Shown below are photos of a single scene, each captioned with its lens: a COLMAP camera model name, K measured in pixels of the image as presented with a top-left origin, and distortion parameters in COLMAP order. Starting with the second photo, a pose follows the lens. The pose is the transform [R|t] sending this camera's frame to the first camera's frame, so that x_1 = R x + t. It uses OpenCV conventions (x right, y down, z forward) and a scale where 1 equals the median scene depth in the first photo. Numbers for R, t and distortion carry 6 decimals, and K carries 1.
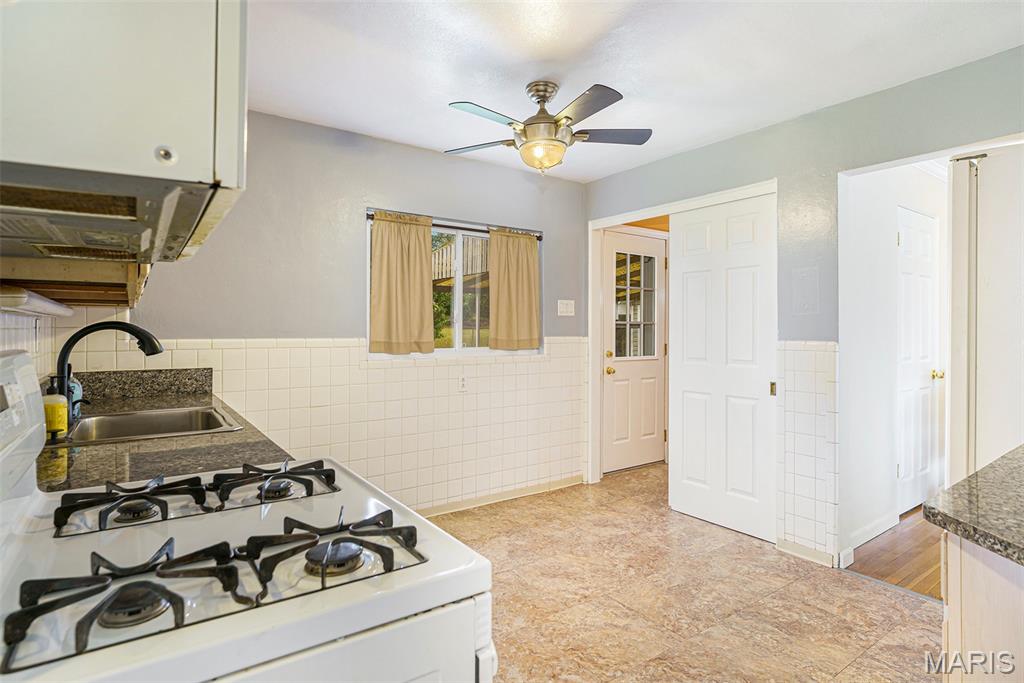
lens RADIAL K [[537.6, 0, 522.0], [0, 537.6, 336.8], [0, 0, 1]] dist [-0.001165, -0.000674]
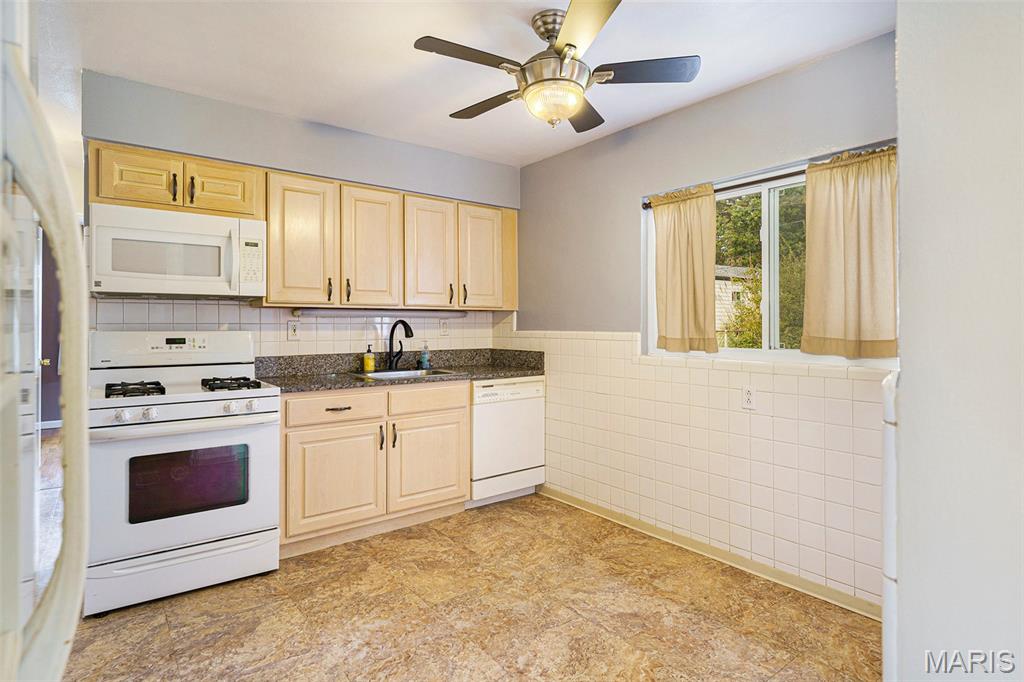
lens RADIAL K [[536.5, 0, 509.1], [0, 536.5, 323.1], [0, 0, 1]] dist [-0.000006, -0.001347]
pose [[0.023829, -0.007255, -0.999690, 0.810357], [-0.011339, 0.999907, -0.007527, -0.004804], [0.999652, 0.011515, 0.023744, 0.882370]]
